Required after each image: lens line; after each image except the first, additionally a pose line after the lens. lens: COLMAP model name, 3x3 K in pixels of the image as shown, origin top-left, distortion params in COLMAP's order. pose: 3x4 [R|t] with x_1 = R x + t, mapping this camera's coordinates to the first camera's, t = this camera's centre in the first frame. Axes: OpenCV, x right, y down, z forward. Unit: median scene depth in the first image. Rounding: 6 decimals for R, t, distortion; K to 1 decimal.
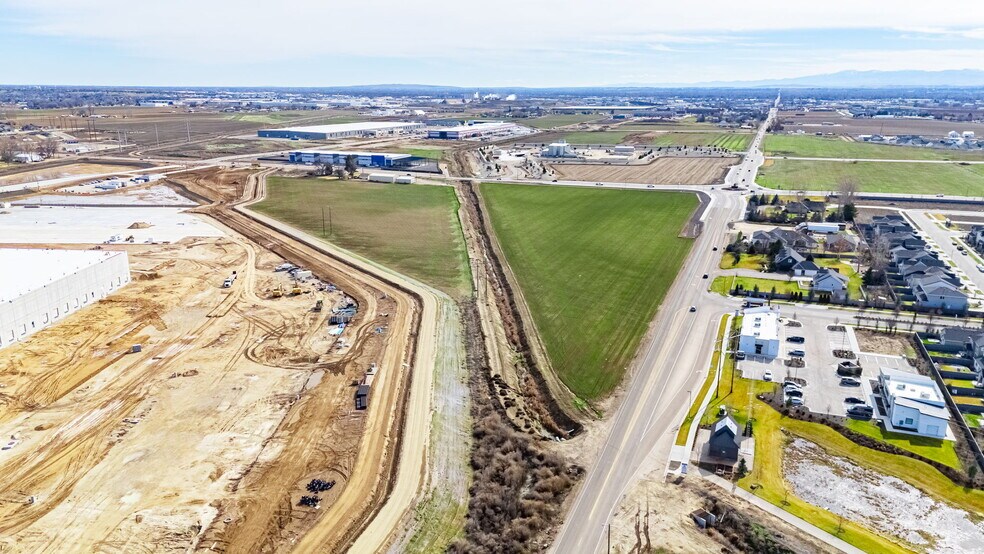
lens RADIAL K [[720.2, 0, 492.0], [0, 720.2, 277.0], [0, 0, 1]] dist [0.088617, -0.095862]
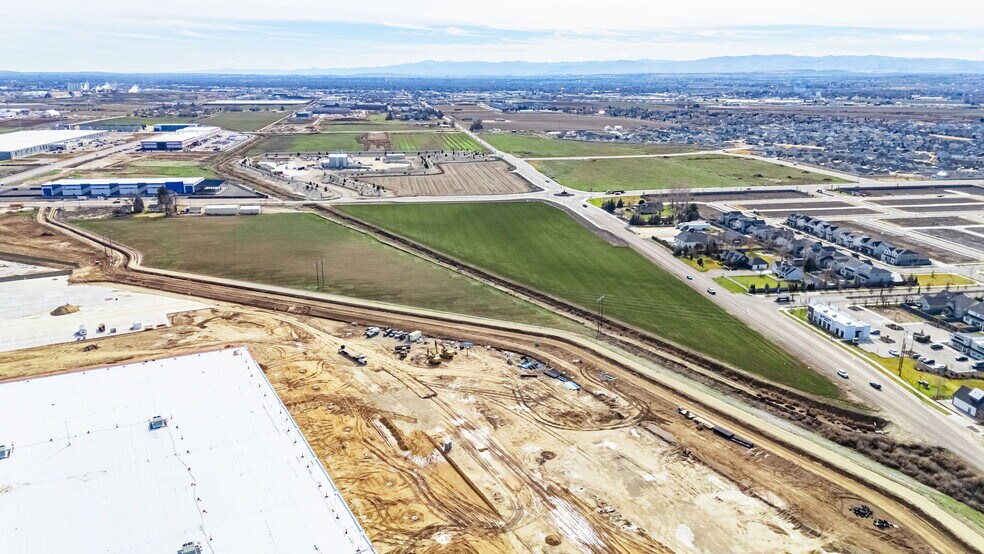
lens RADIAL K [[720.2, 0, 492.0], [0, 720.2, 277.0], [0, 0, 1]] dist [0.088617, -0.095862]
pose [[0.865075, -0.136139, 0.482817, -0.750259], [0.127522, 0.990533, 0.050814, -0.140649], [-0.485164, 0.017612, 0.874246, 0.121660]]
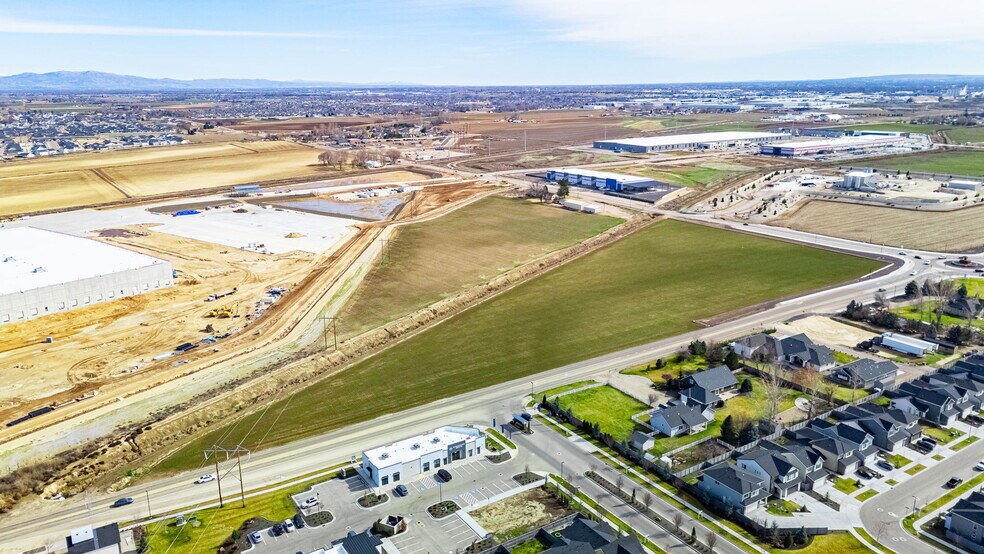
lens RADIAL K [[720.2, 0, 492.0], [0, 720.2, 277.0], [0, 0, 1]] dist [0.088617, -0.095862]
pose [[0.803717, 0.142407, -0.577719, 0.843648], [-0.137995, 0.989076, 0.051828, -0.180244], [0.578789, 0.038067, 0.814589, 0.302982]]
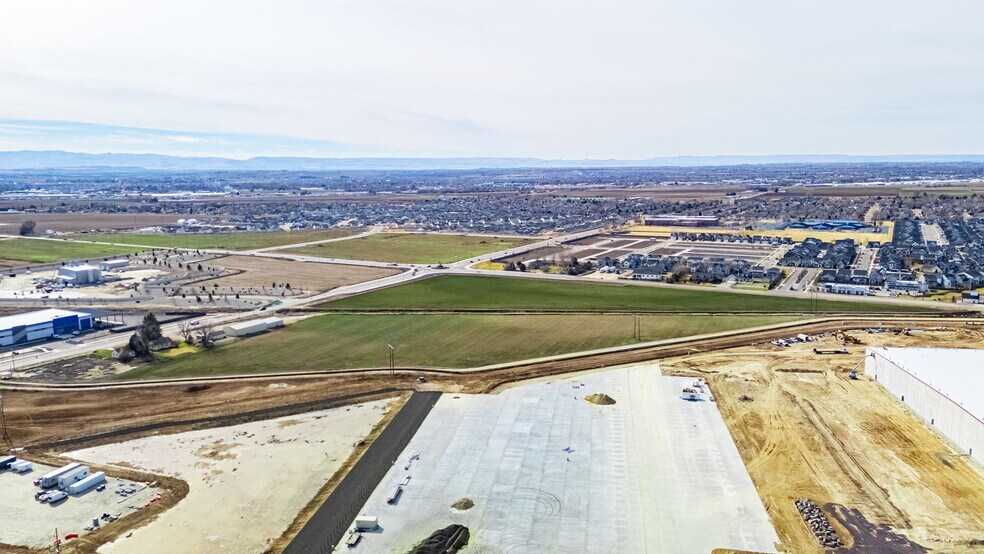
lens RADIAL K [[720.2, 0, 492.0], [0, 720.2, 277.0], [0, 0, 1]] dist [0.088617, -0.095862]
pose [[0.127786, -0.149956, 0.980400, -1.998301], [0.258219, 0.959444, 0.113094, -0.503080], [-0.957598, 0.238706, 0.161325, 1.604318]]
